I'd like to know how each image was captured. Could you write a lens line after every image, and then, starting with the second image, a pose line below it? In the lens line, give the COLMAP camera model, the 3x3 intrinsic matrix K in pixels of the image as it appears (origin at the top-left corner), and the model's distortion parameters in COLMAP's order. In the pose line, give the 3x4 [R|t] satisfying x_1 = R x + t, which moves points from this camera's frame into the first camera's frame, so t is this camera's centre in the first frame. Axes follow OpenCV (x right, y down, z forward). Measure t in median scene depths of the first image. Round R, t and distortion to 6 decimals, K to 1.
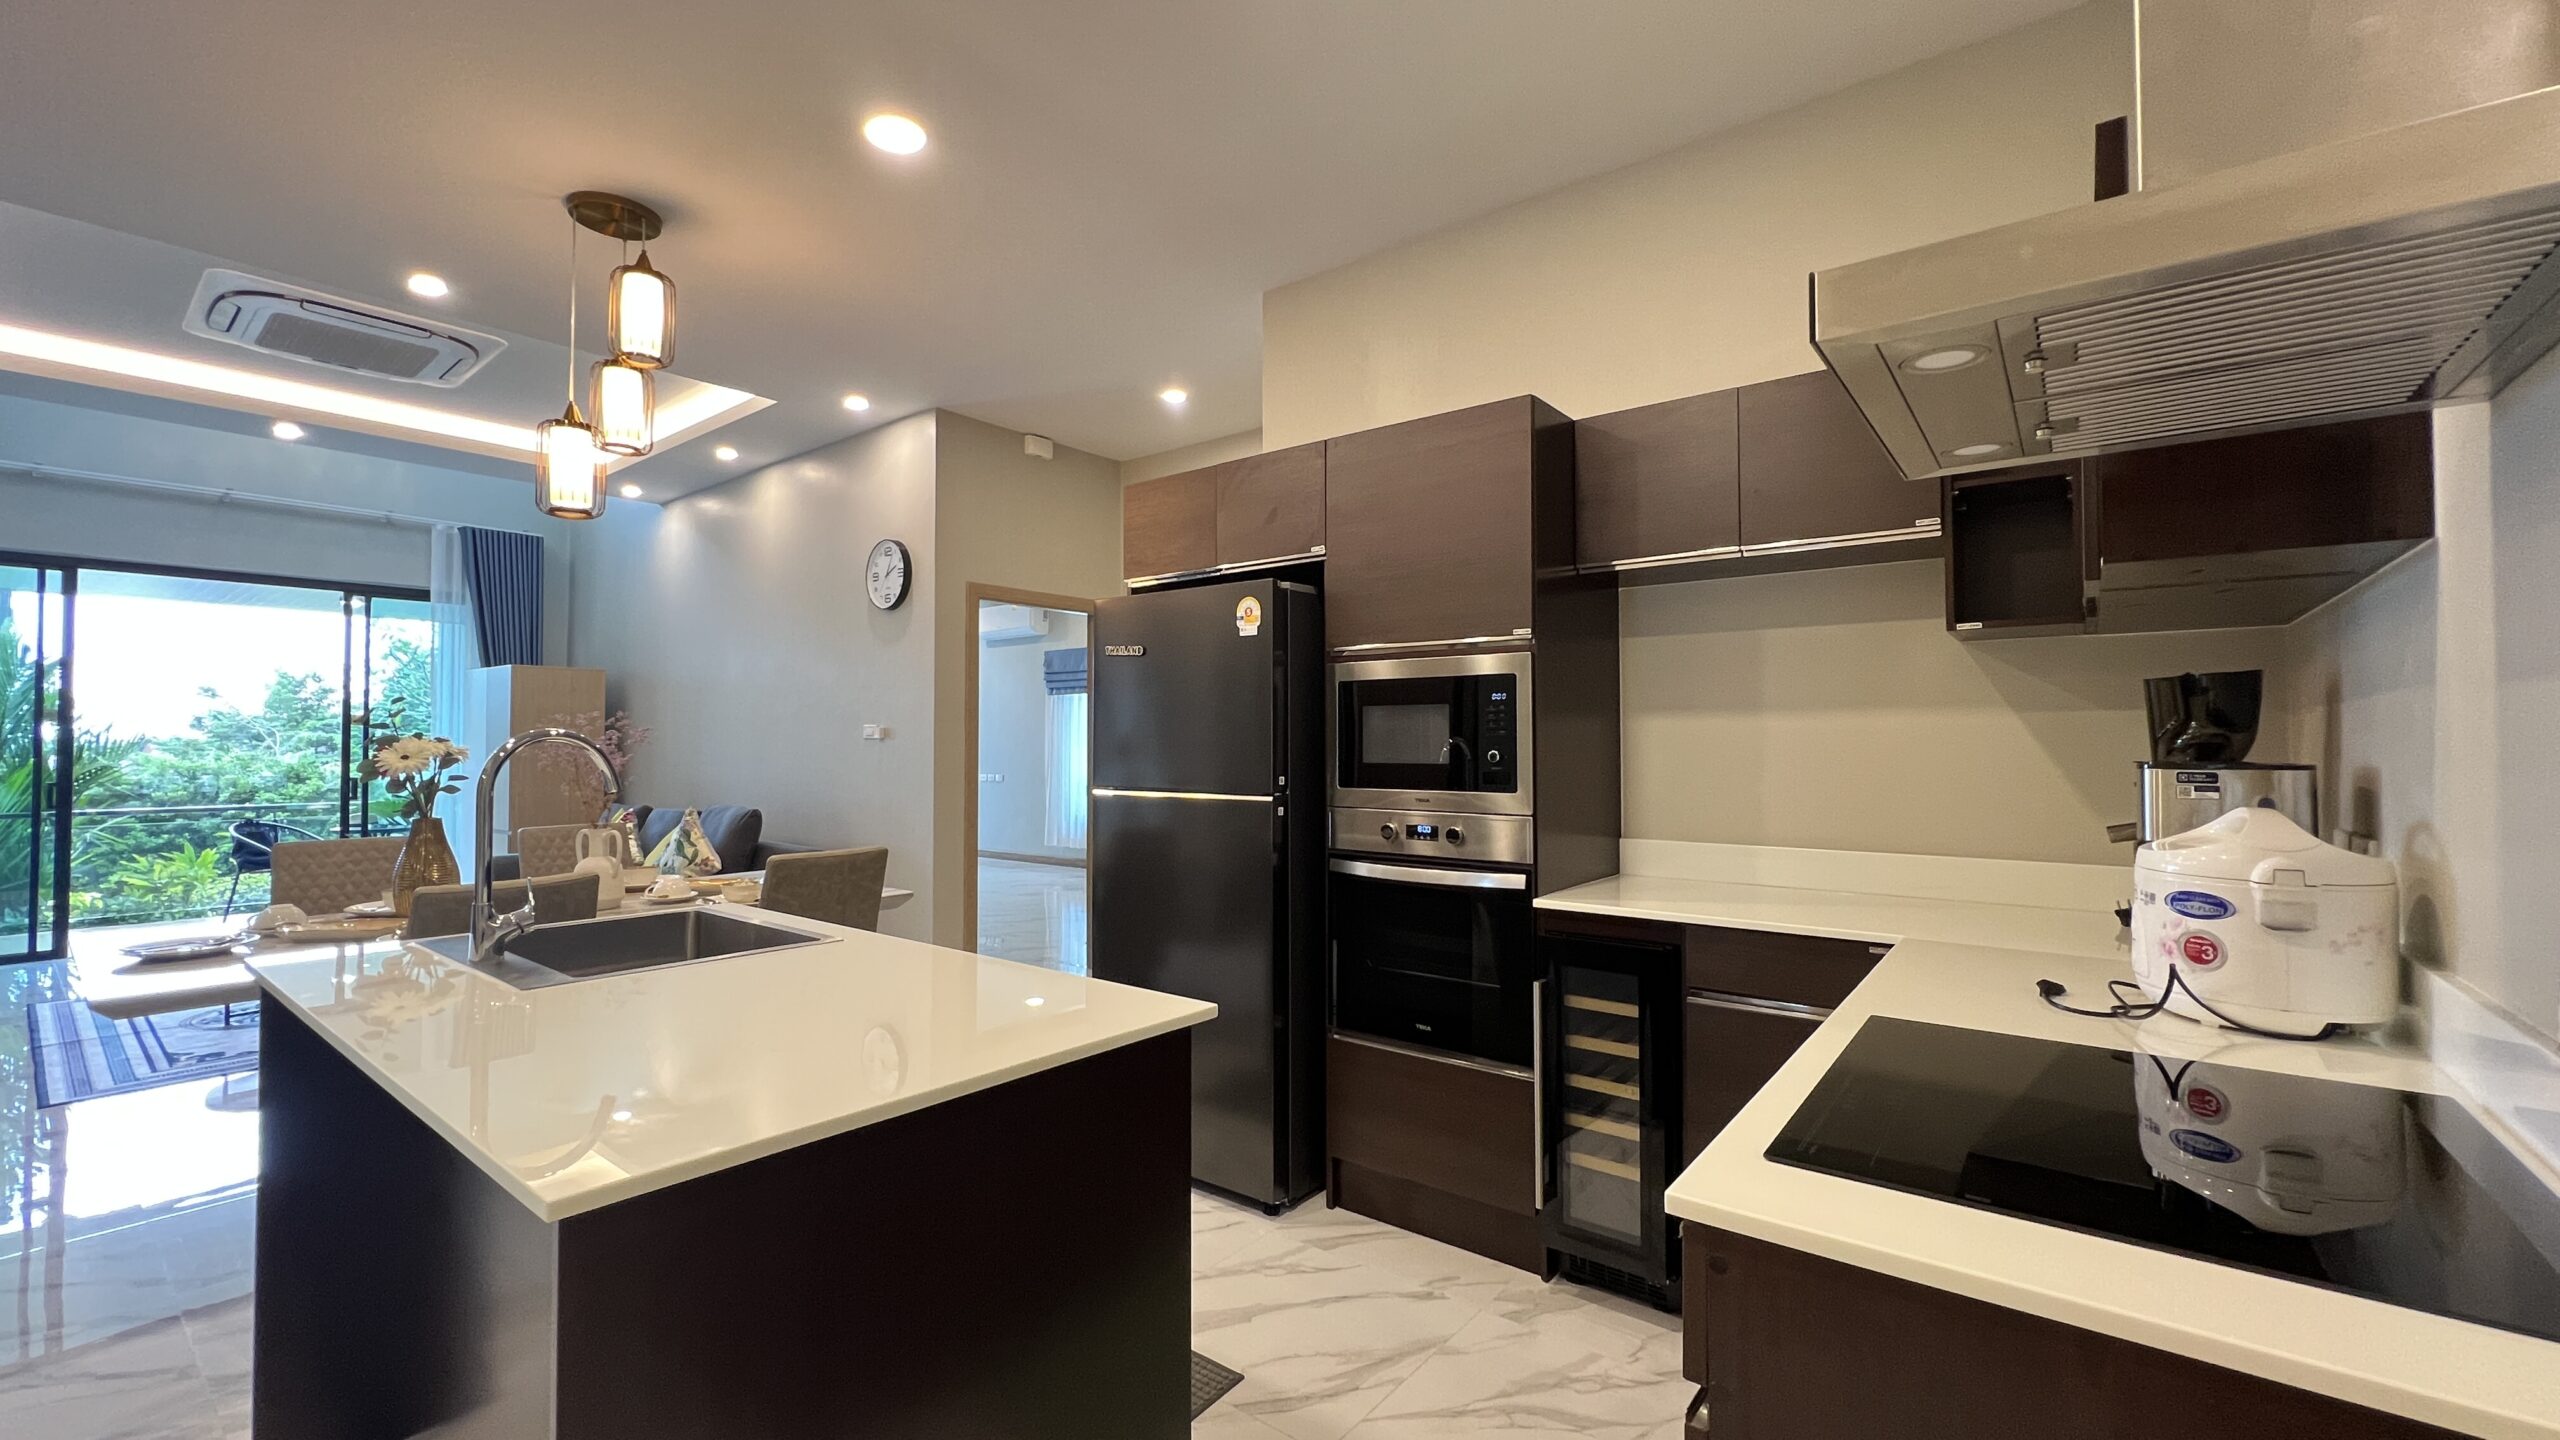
lens RADIAL K [[1026.4, 0, 1280.1], [0, 1026.4, 721.8], [0, 0, 1]] dist [-0.000068, 0.000513]
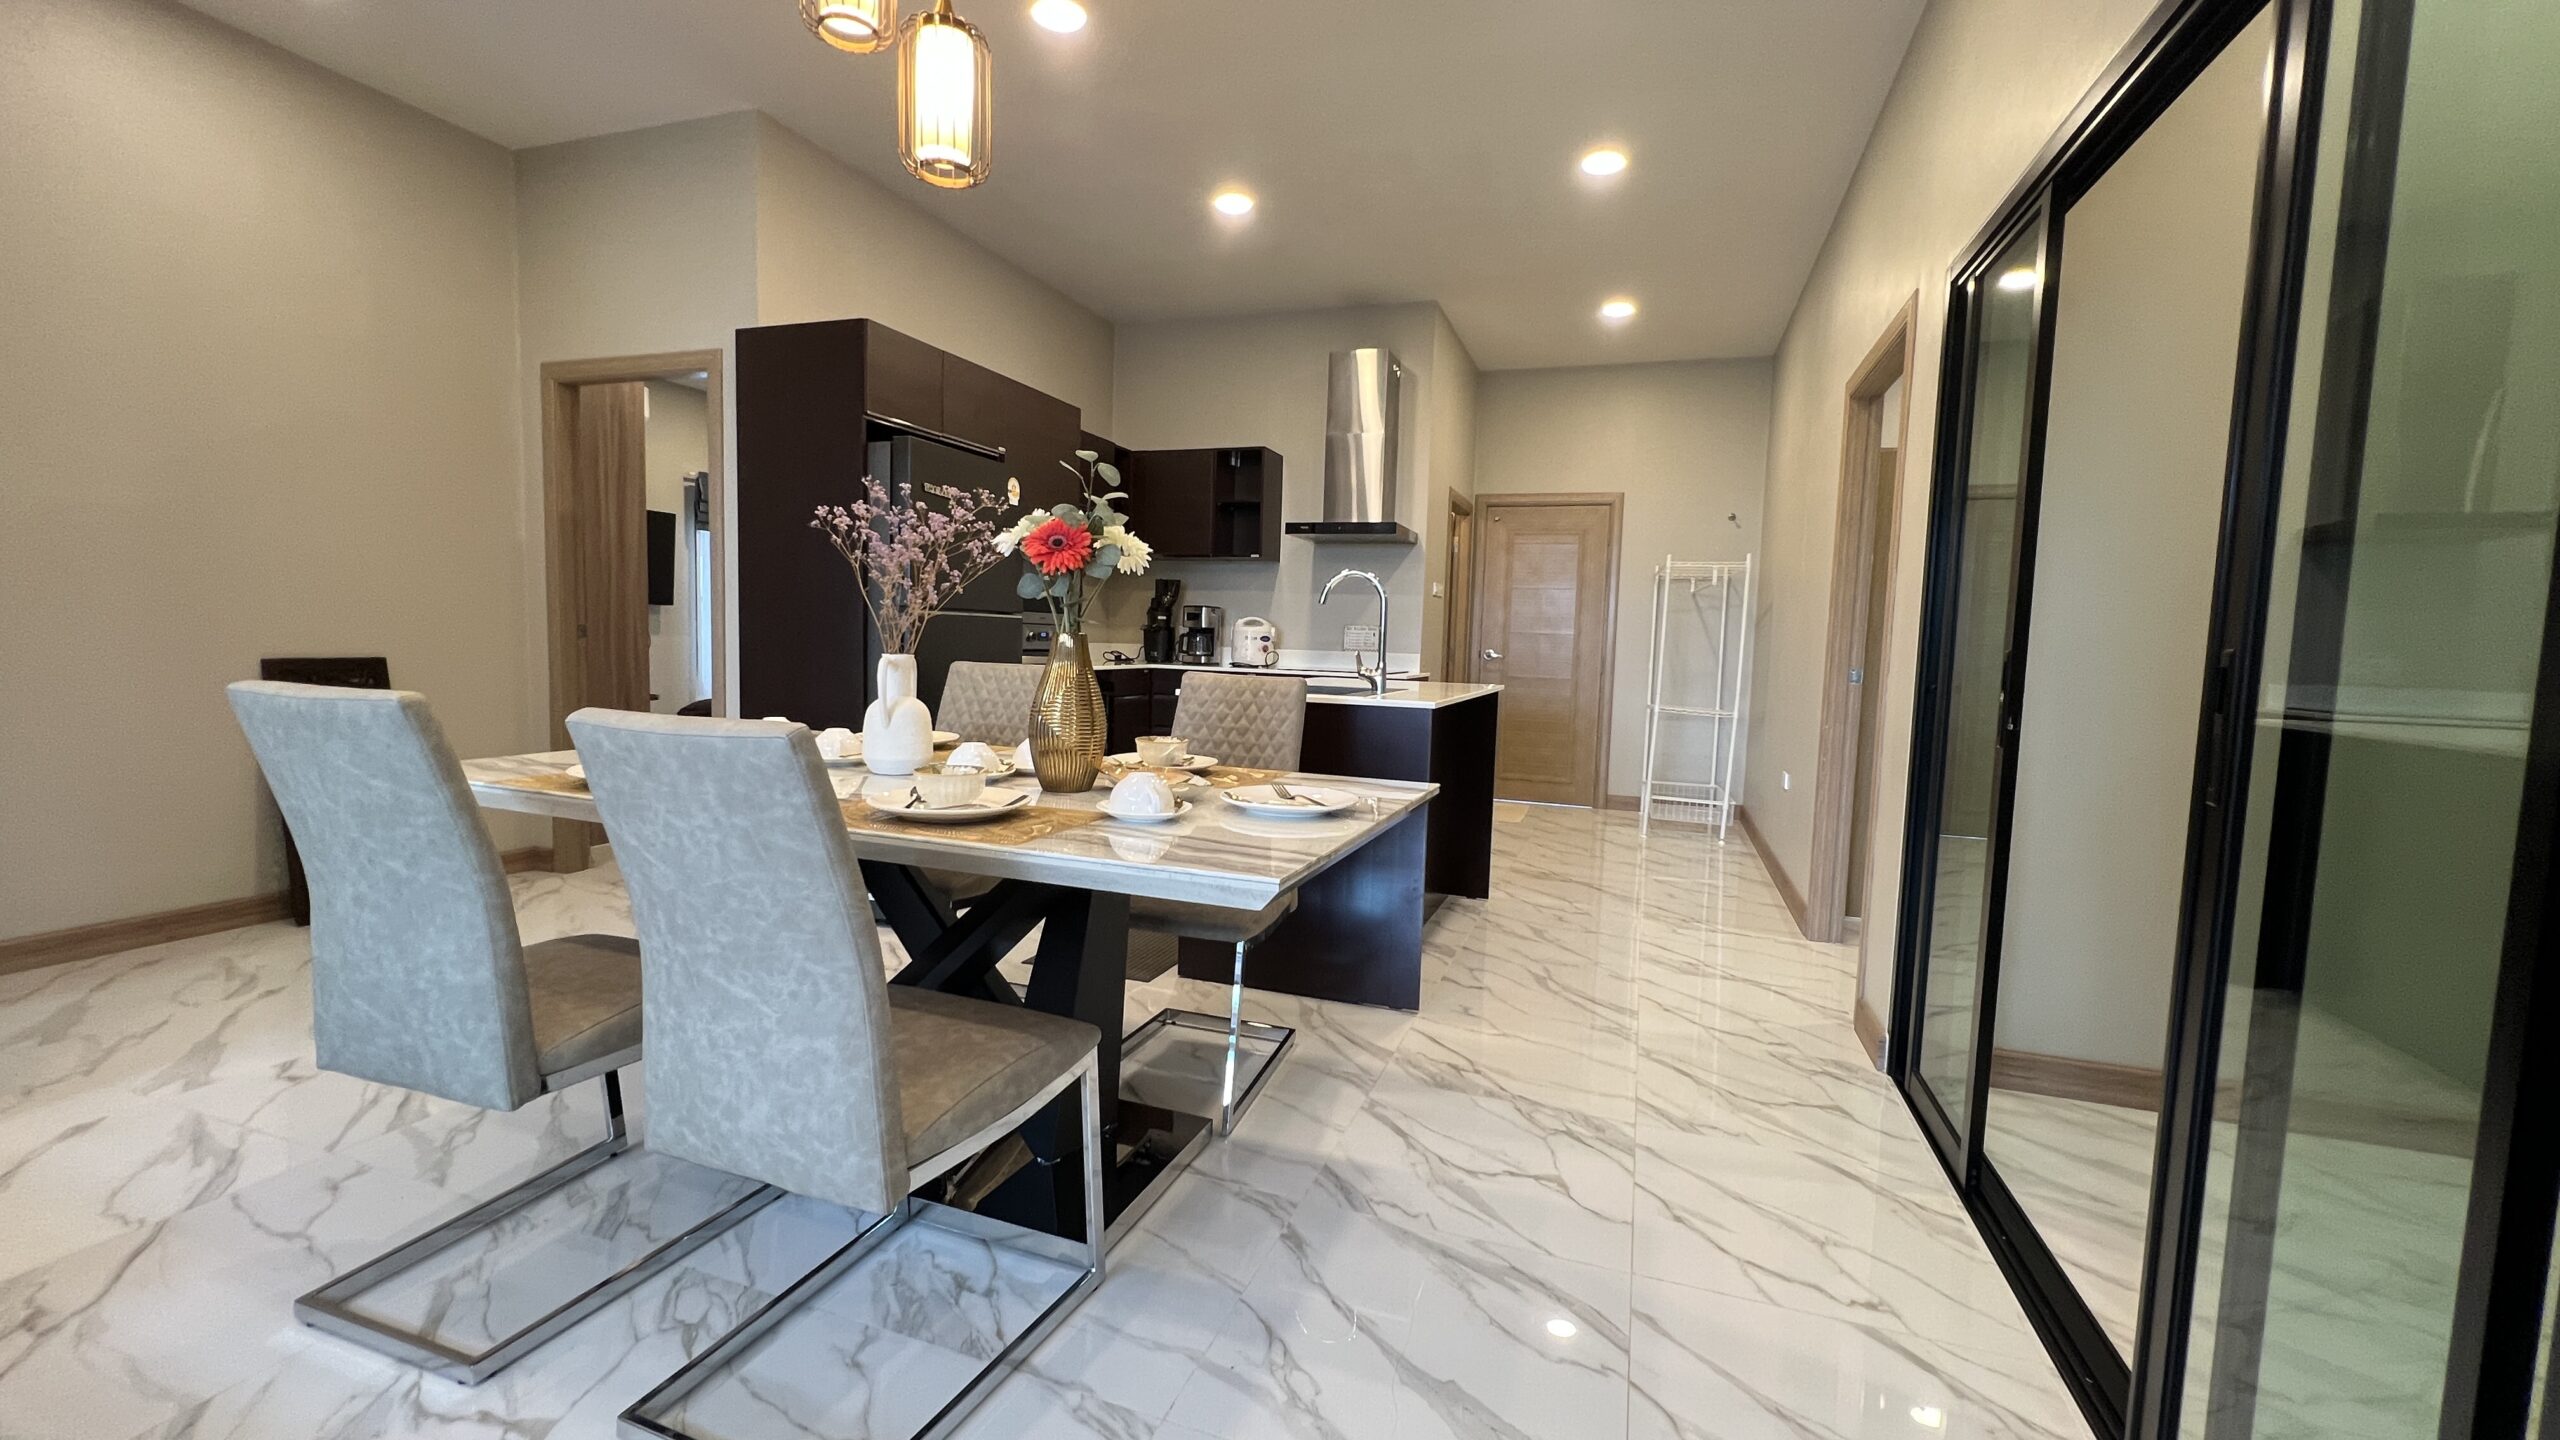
lens RADIAL K [[1026.4, 0, 1280.1], [0, 1026.4, 721.8], [0, 0, 1]] dist [-0.000068, 0.000513]
pose [[-0.320244, -0.082695, 0.943719, -1.668654], [-0.048803, 0.996300, 0.070741, 0.109907], [-0.946077, -0.023401, -0.323094, 1.185905]]
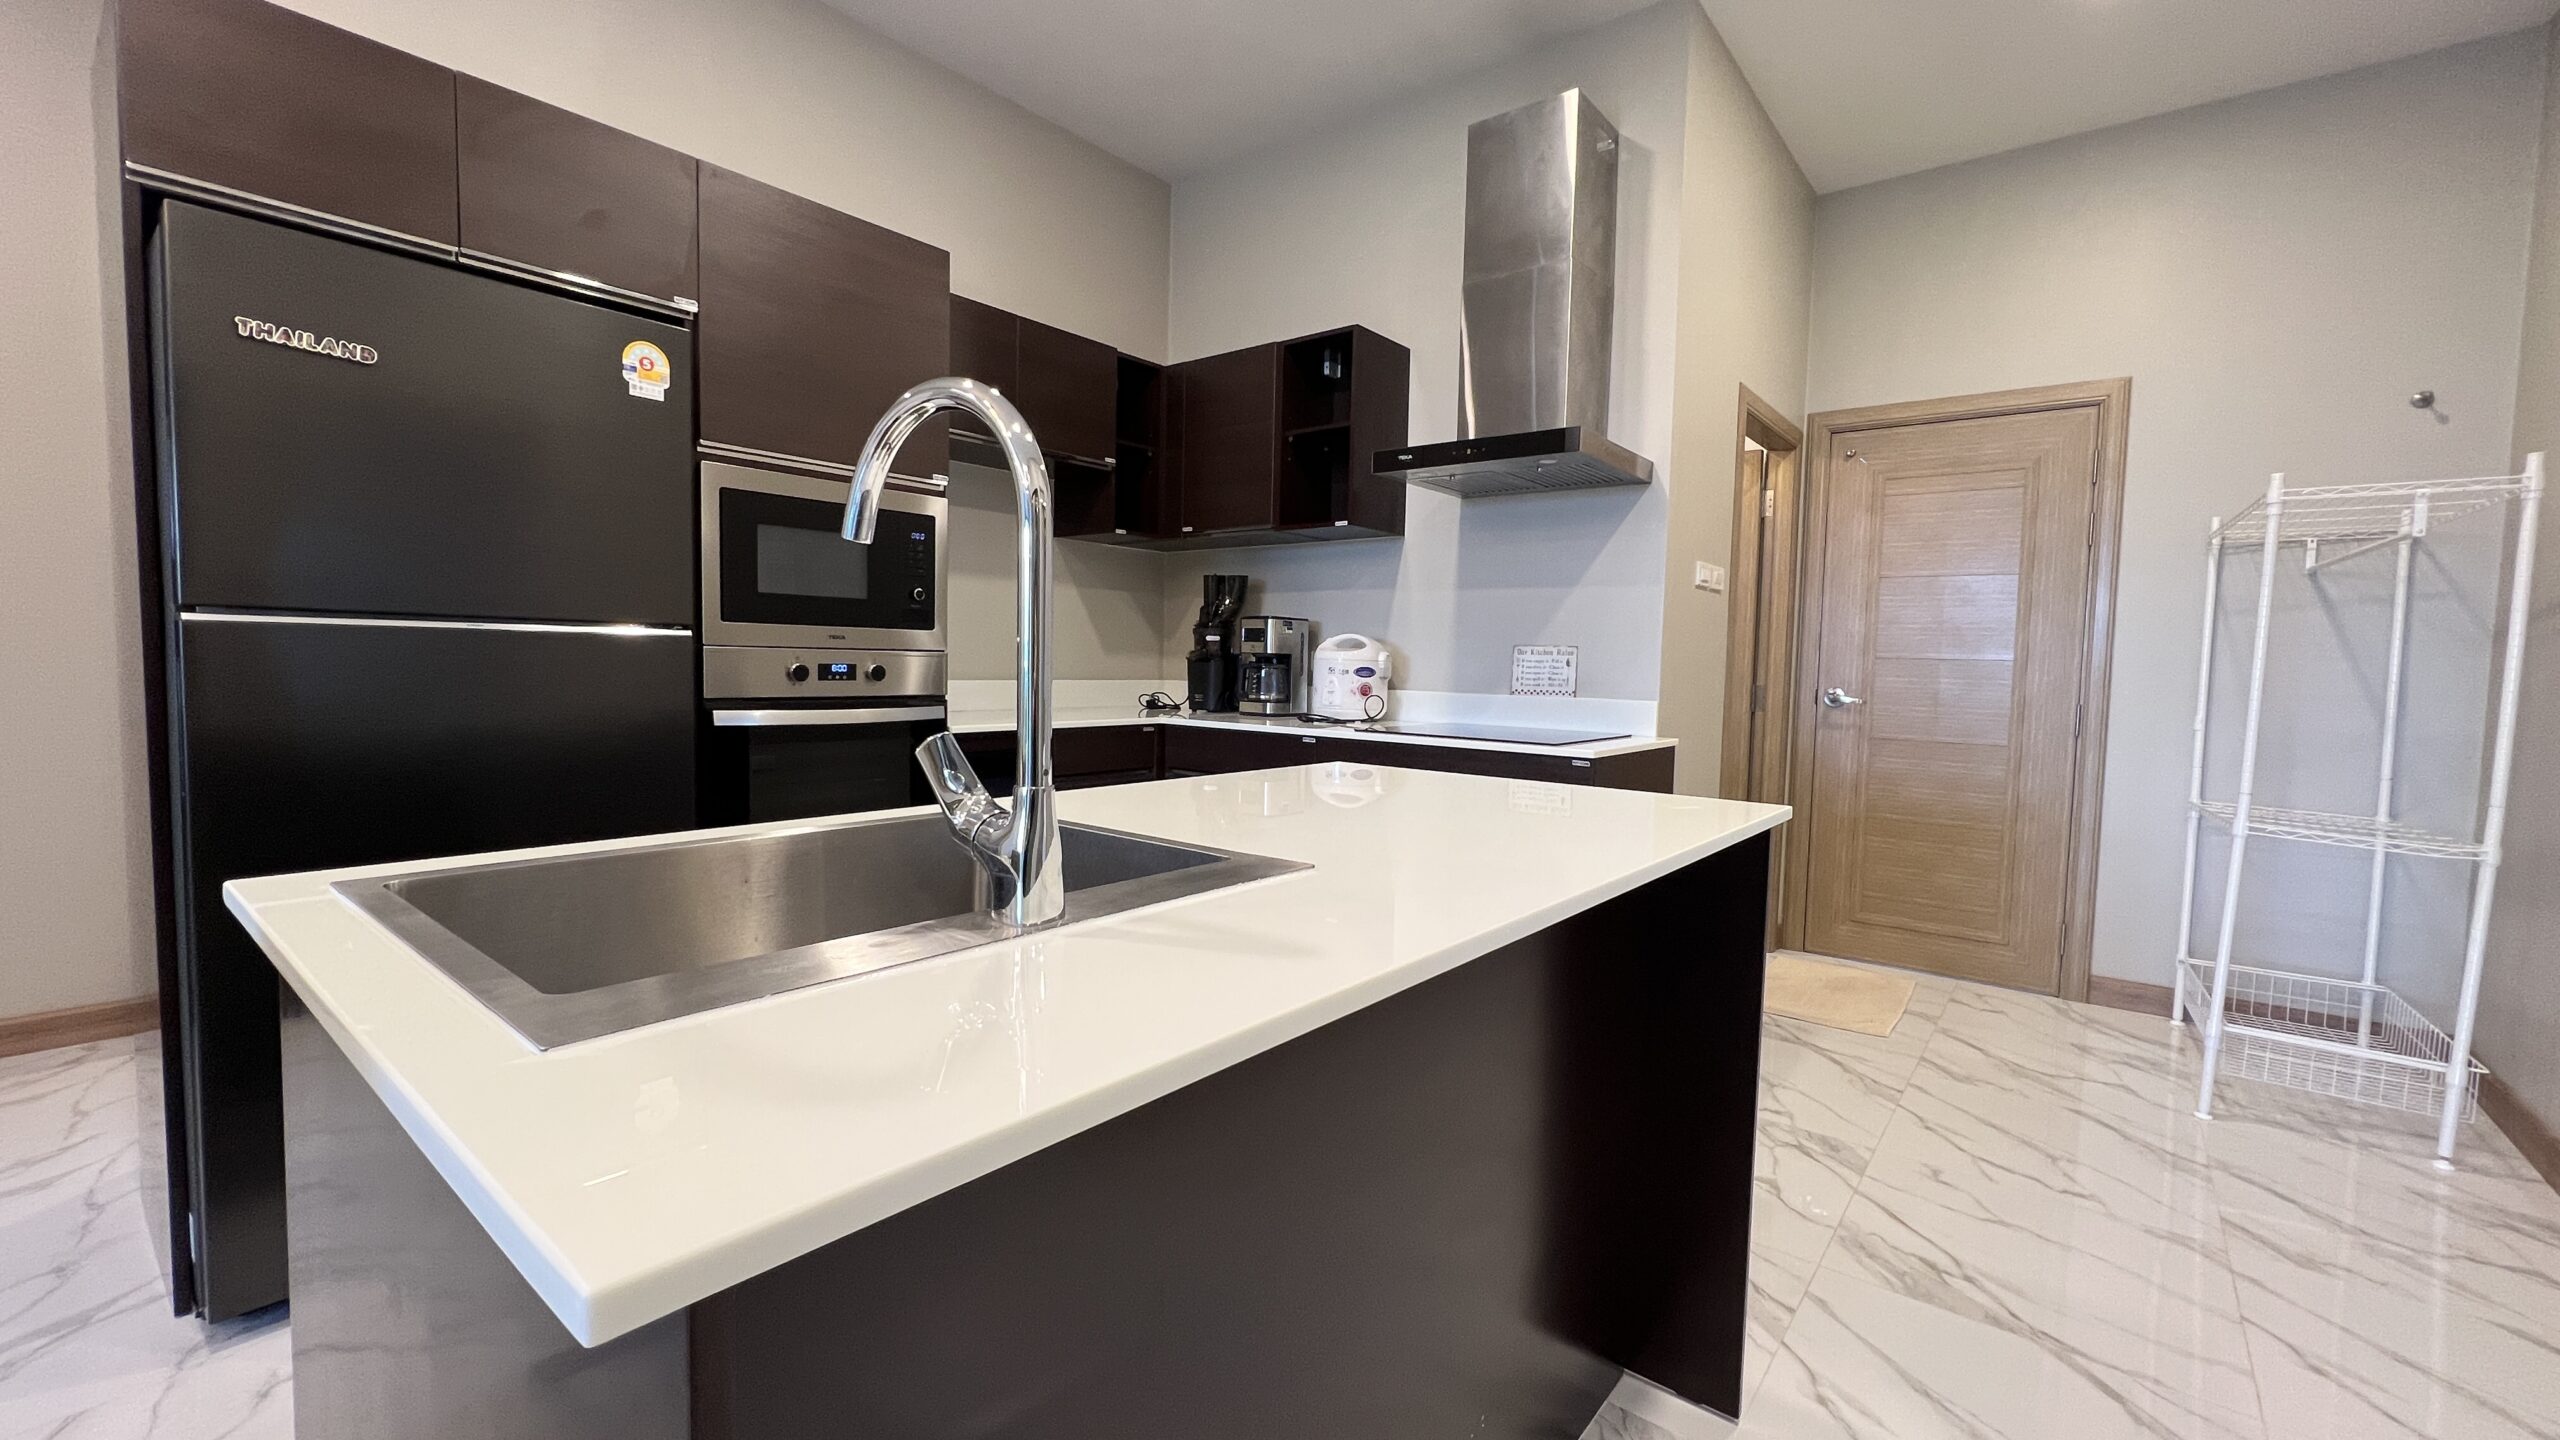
lens RADIAL K [[1028.6, 0, 1276.1], [0, 1028.6, 723.1], [0, 0, 1]] dist [-0.024376, 0.010796]
pose [[0.012857, -0.057786, 0.998246, -0.784188], [-0.043024, 0.997372, 0.058290, 0.083362], [-0.998991, -0.043698, 0.010337, 0.594937]]
